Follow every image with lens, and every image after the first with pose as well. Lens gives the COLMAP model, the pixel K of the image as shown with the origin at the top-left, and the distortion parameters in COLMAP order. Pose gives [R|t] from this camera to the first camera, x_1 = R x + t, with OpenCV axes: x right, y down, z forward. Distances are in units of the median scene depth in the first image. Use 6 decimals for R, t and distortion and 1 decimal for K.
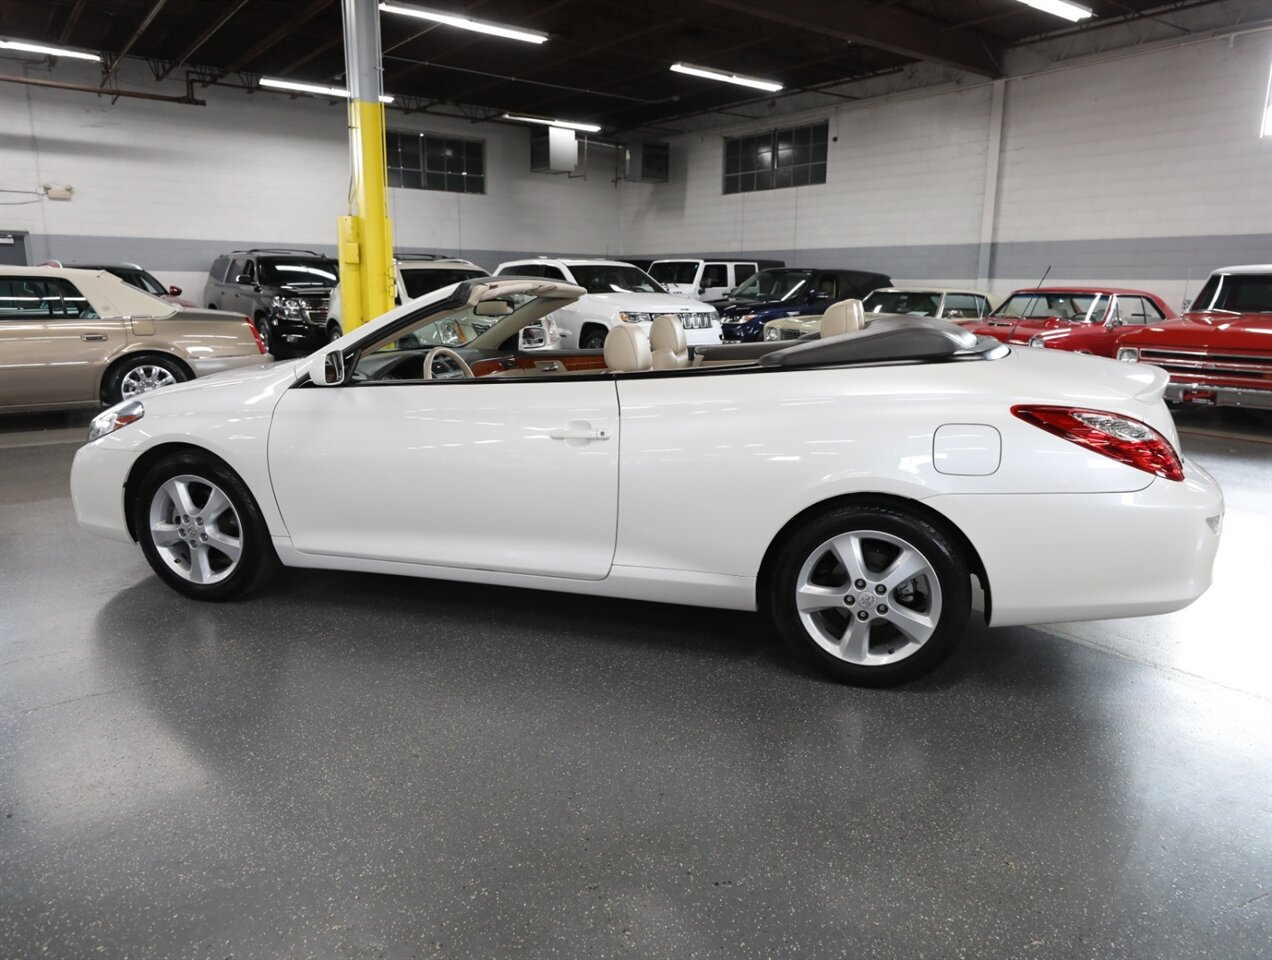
lens RADIAL K [[872.5, 0, 636.0], [0, 872.5, 480.0], [0, 0, 1]] dist [0.000707, 0.000621]
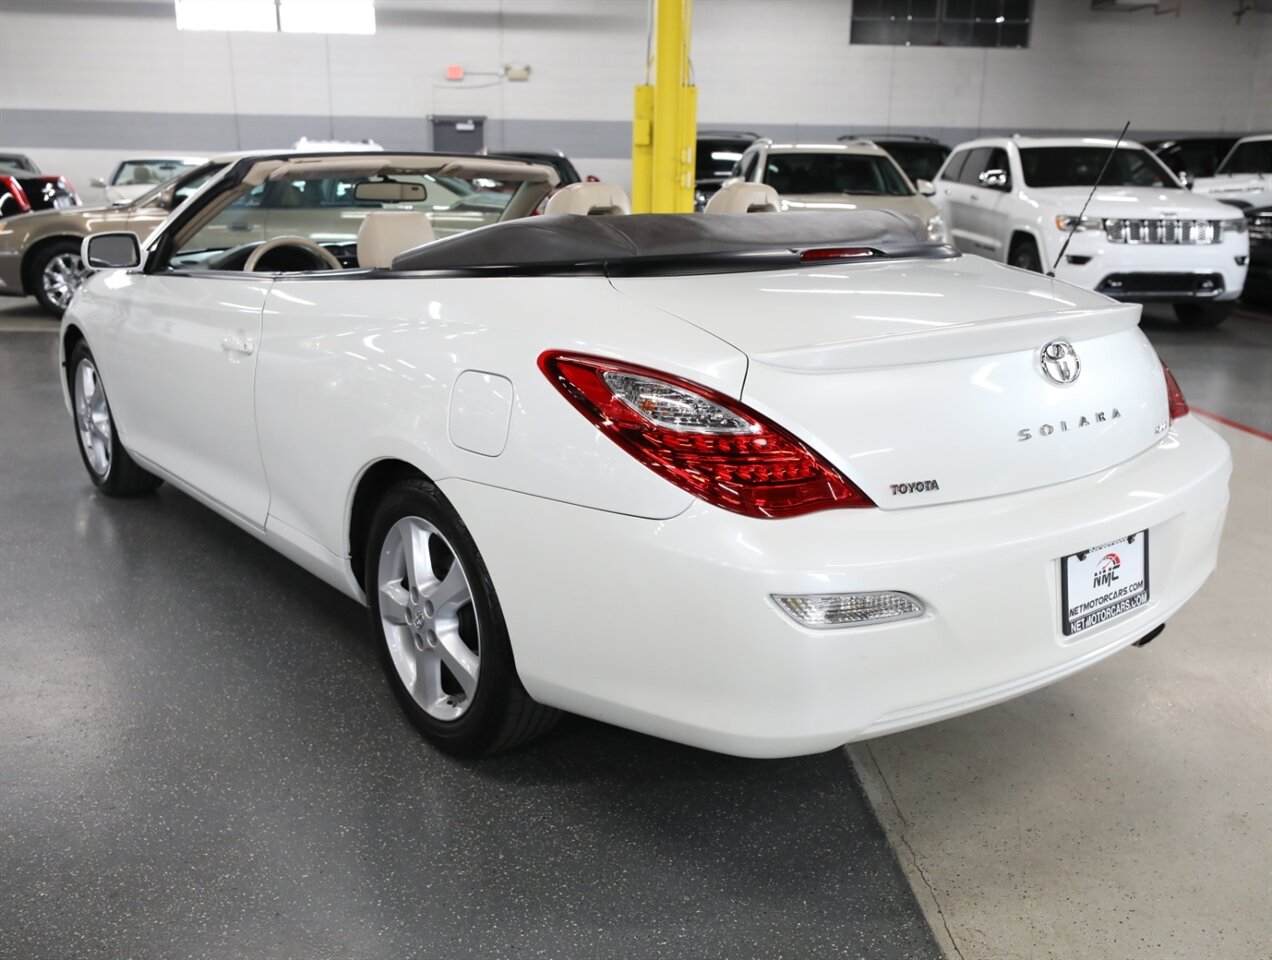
lens RADIAL K [[1146.2, 0, 636.0], [0, 1146.2, 480.0], [0, 0, 1]] dist [0.016950, 0.010381]
pose [[0.825051, 0.149081, -0.545037, 0.165527], [-0.130142, 0.988771, 0.073451, -0.010960], [0.549866, 0.010332, 0.835189, 0.064706]]
